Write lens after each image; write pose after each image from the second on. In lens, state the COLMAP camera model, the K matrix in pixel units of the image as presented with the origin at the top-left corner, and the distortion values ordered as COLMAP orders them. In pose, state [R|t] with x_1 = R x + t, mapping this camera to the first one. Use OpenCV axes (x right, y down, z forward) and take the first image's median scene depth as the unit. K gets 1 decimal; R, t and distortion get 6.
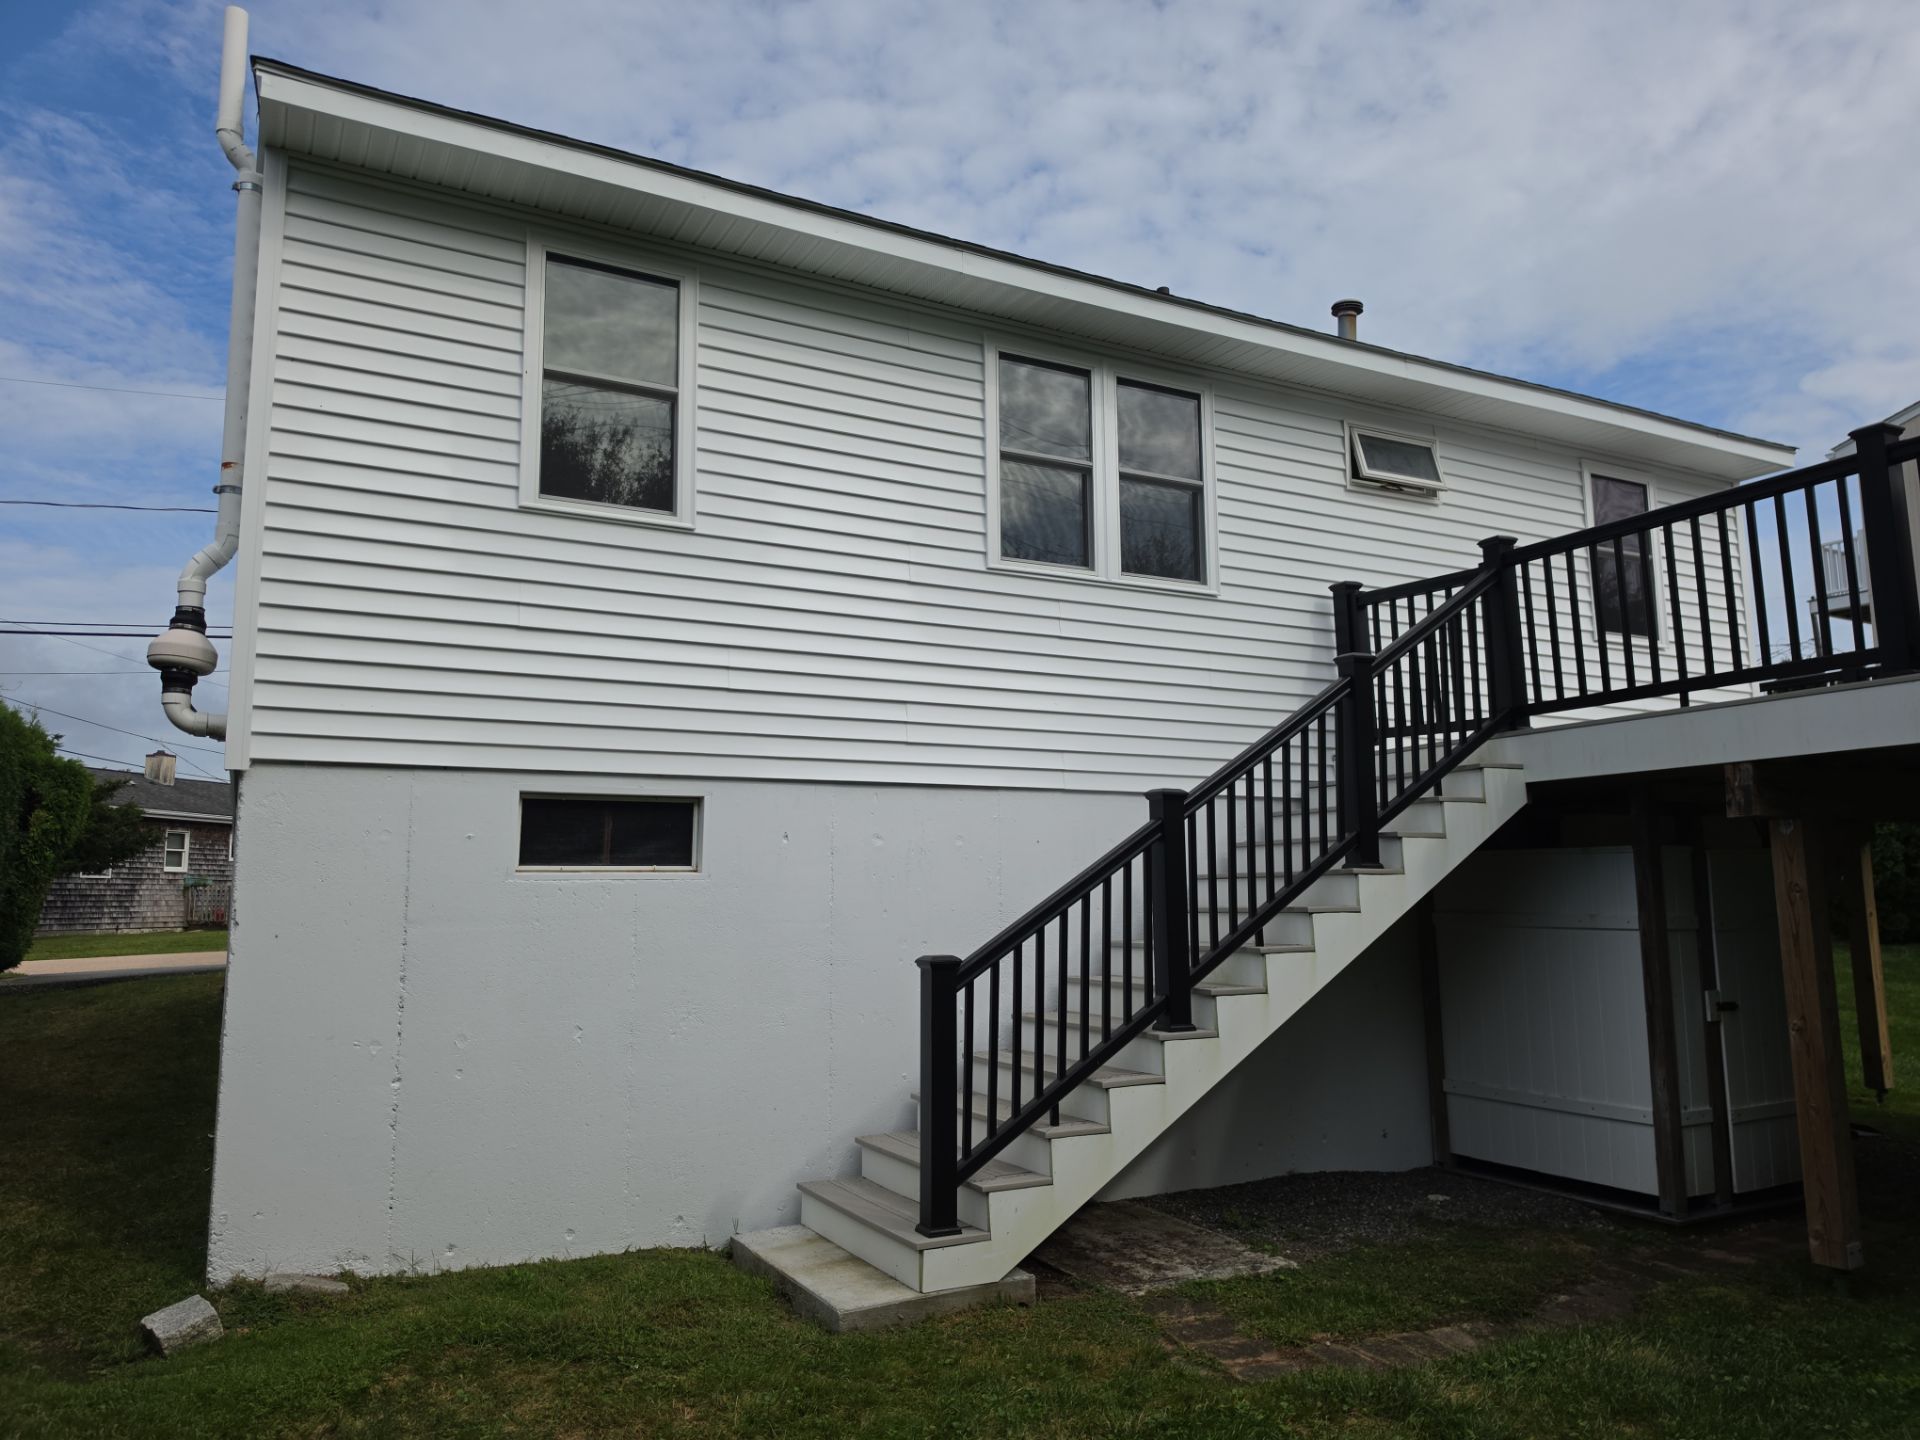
lens RADIAL K [[1329.5, 0, 954.5], [0, 1329.5, 718.5], [0, 0, 1]] dist [0.069543, -0.093831]
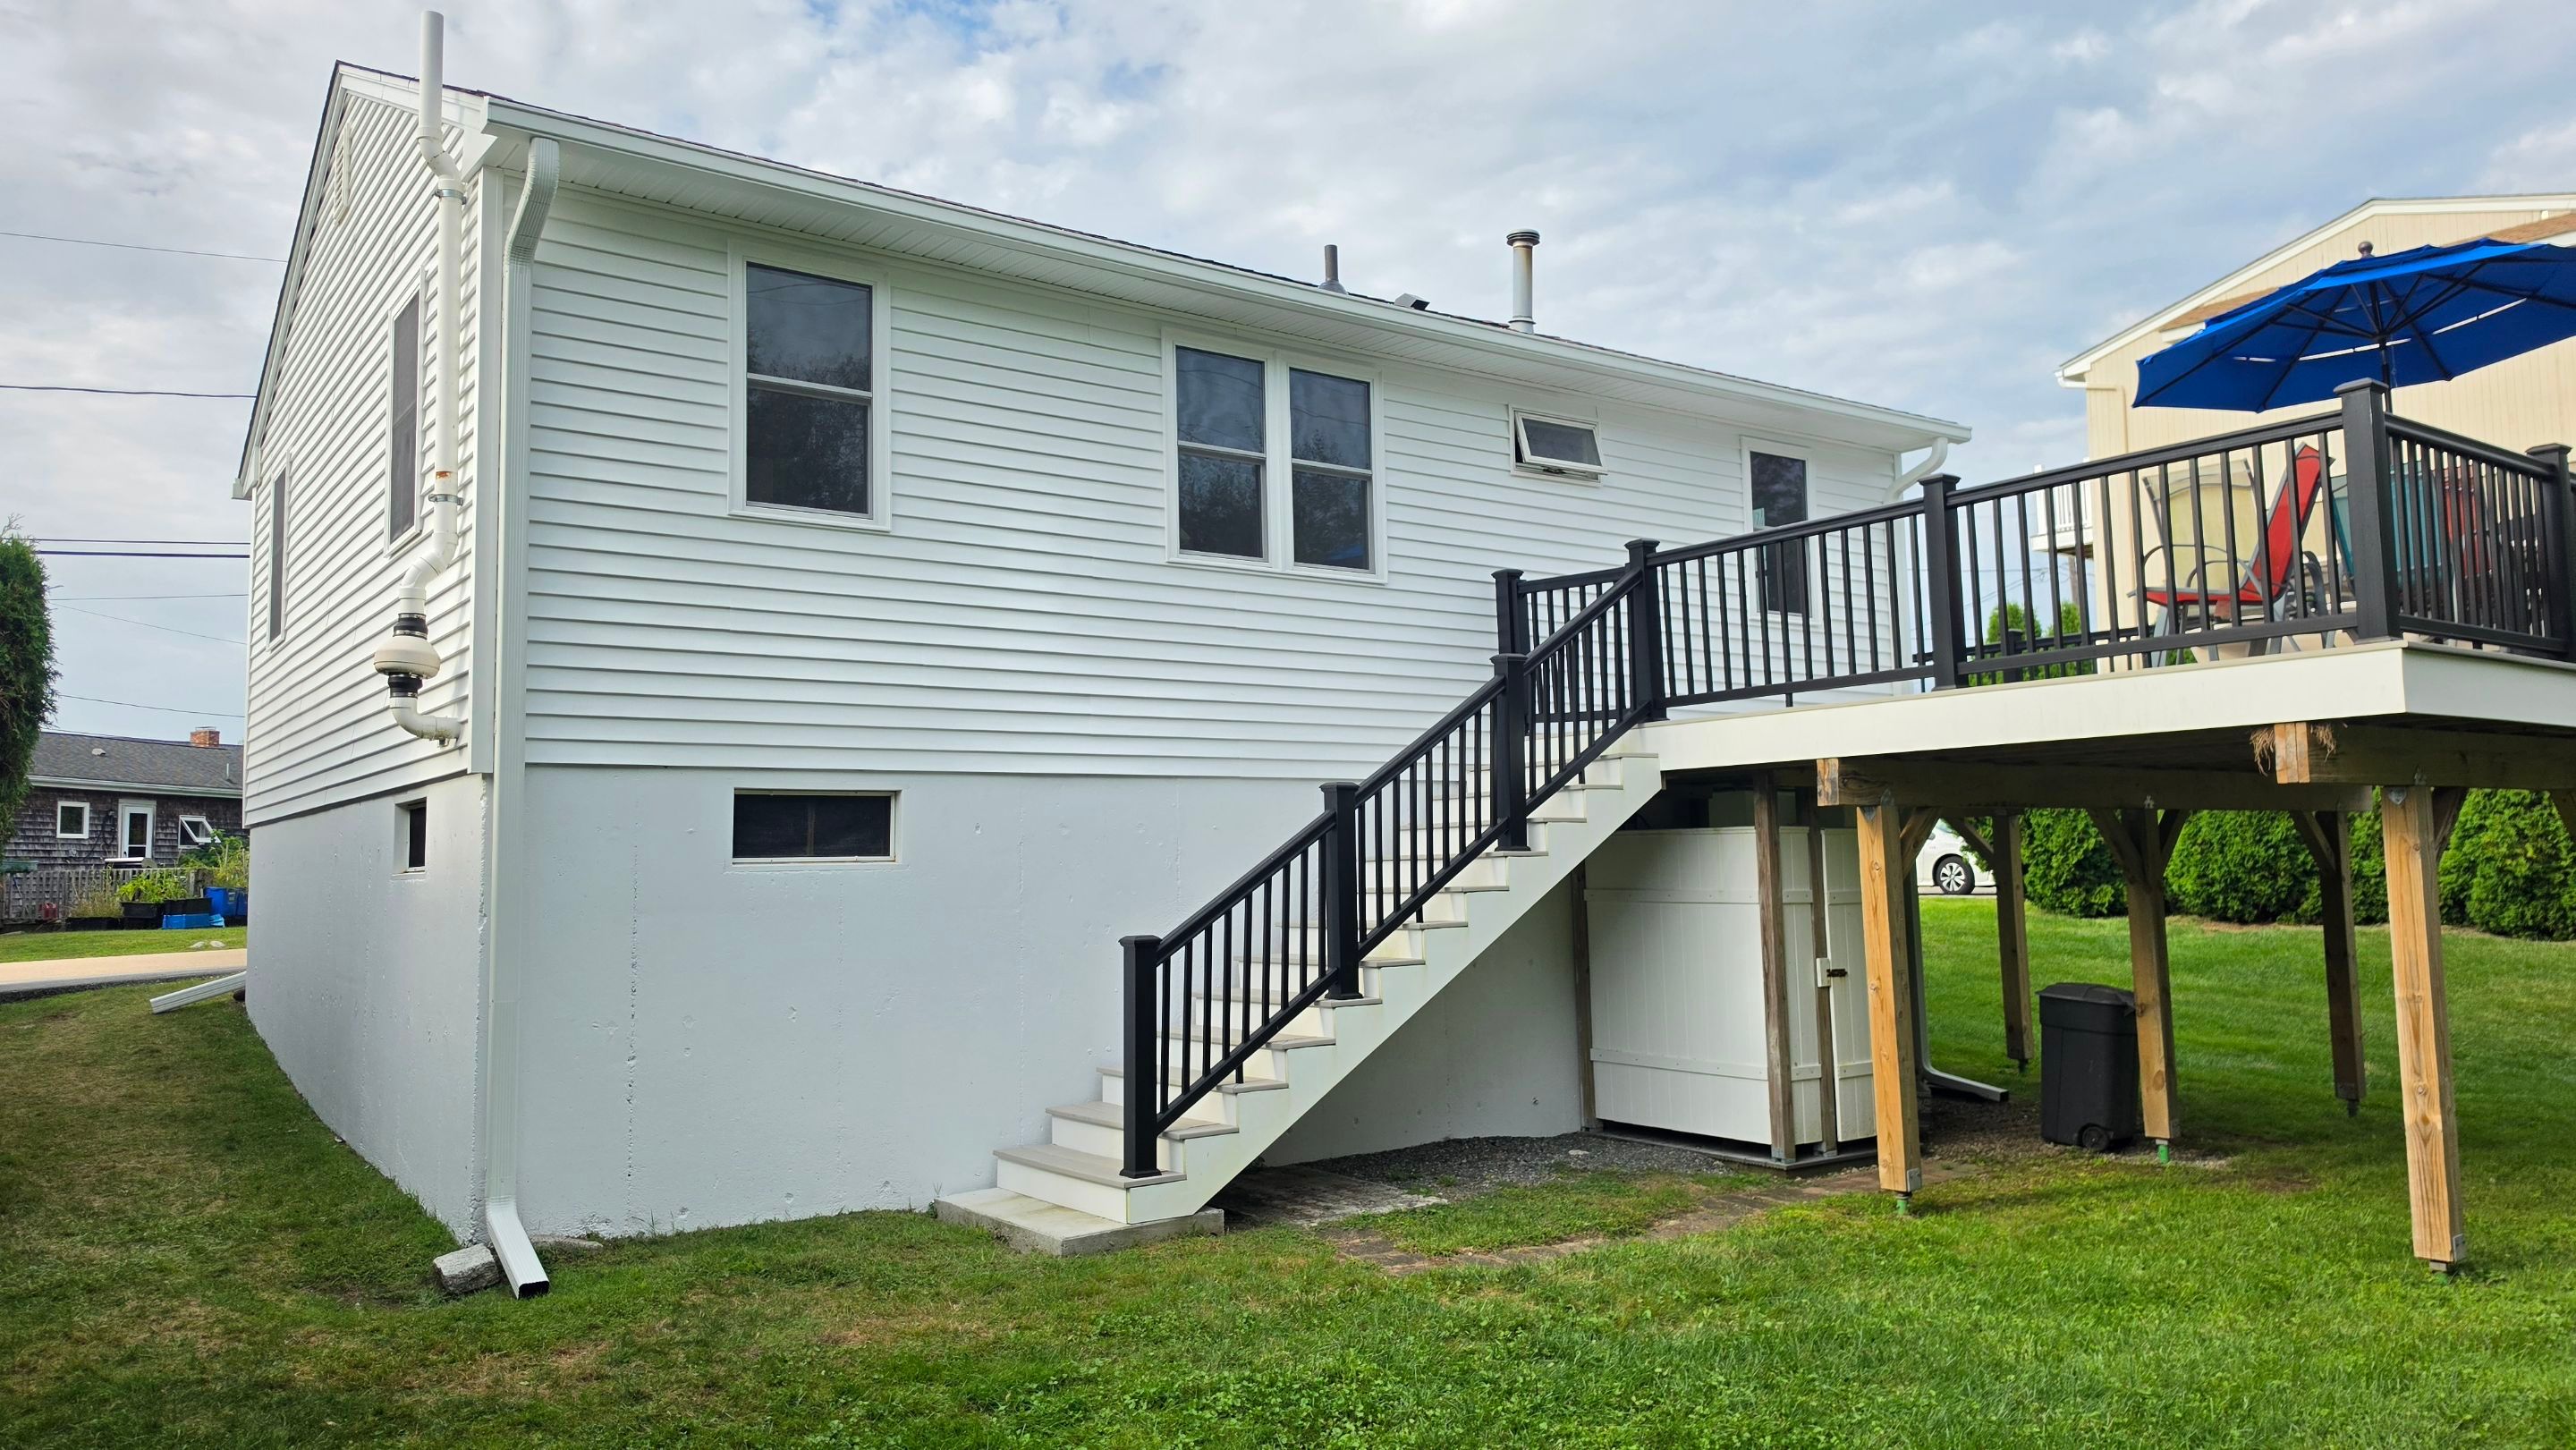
lens RADIAL K [[1743.1, 0, 1288.0], [0, 1743.1, 725.0], [0, 0, 1]] dist [0.118706, -0.189075]
pose [[0.989560, 0.001552, 0.144116, -0.086388], [-0.008682, 0.998768, 0.048859, -0.061701], [-0.143862, -0.049601, 0.988354, -0.397712]]
